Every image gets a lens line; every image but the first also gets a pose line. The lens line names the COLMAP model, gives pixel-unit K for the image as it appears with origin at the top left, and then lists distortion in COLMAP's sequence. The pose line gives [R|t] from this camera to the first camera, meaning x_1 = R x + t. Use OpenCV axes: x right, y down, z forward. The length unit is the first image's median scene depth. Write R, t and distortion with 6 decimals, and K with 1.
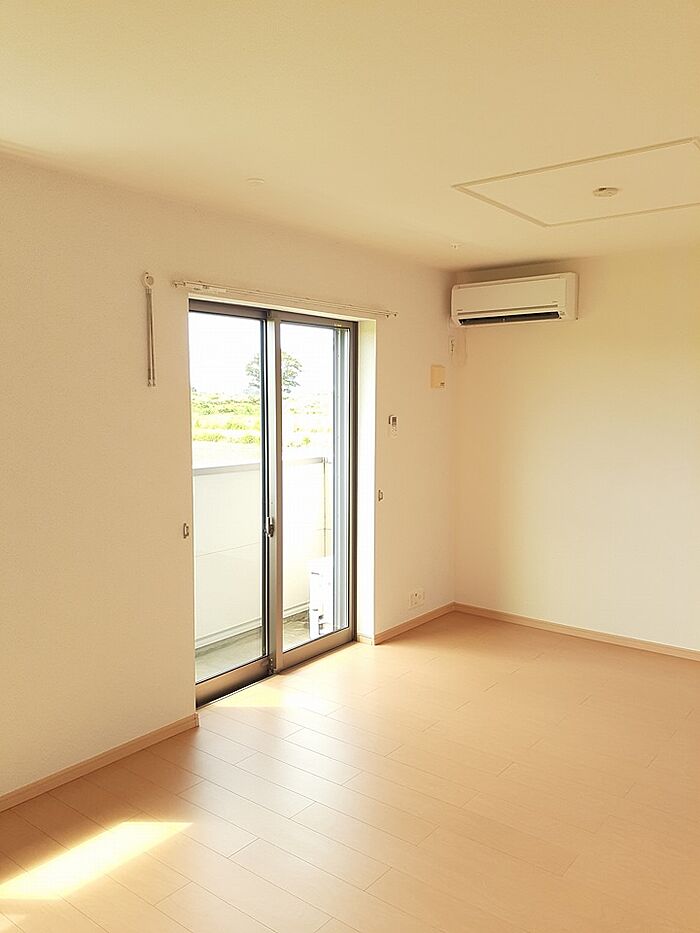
lens RADIAL K [[735.7, 0, 350.0], [0, 735.7, 466.5], [0, 0, 1]] dist [-0.002580, -0.003762]
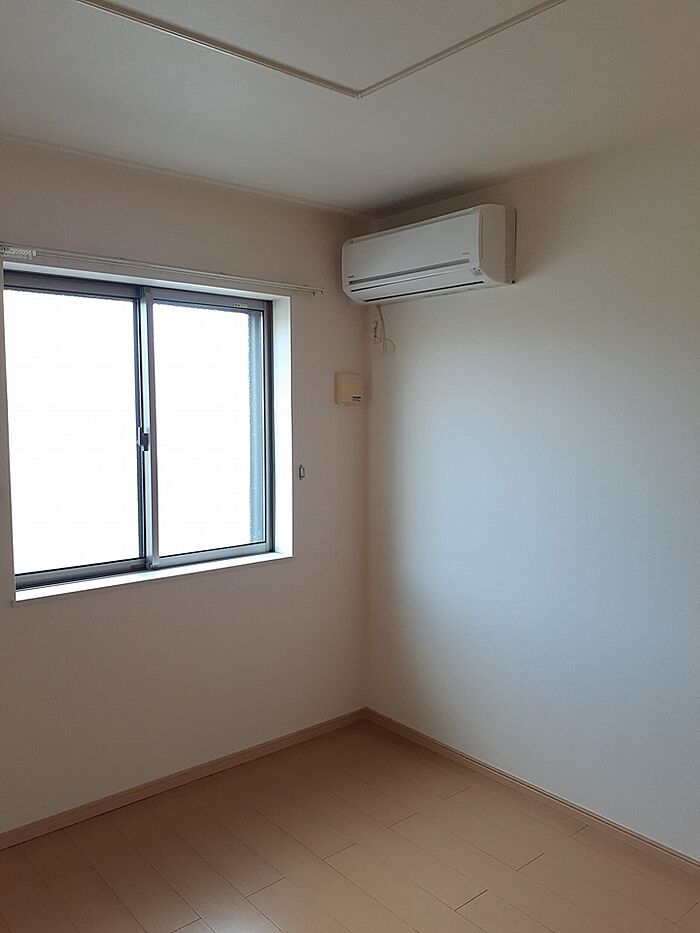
lens RADIAL K [[760.0, 0, 350.0], [0, 760.0, 466.5], [0, 0, 1]] dist [0.005449, 0.001434]
pose [[0.980141, 0.027728, -0.196355, 0.251245], [-0.028746, 0.999584, -0.002337, -0.036050], [0.196209, 0.007935, 0.980530, 0.294175]]
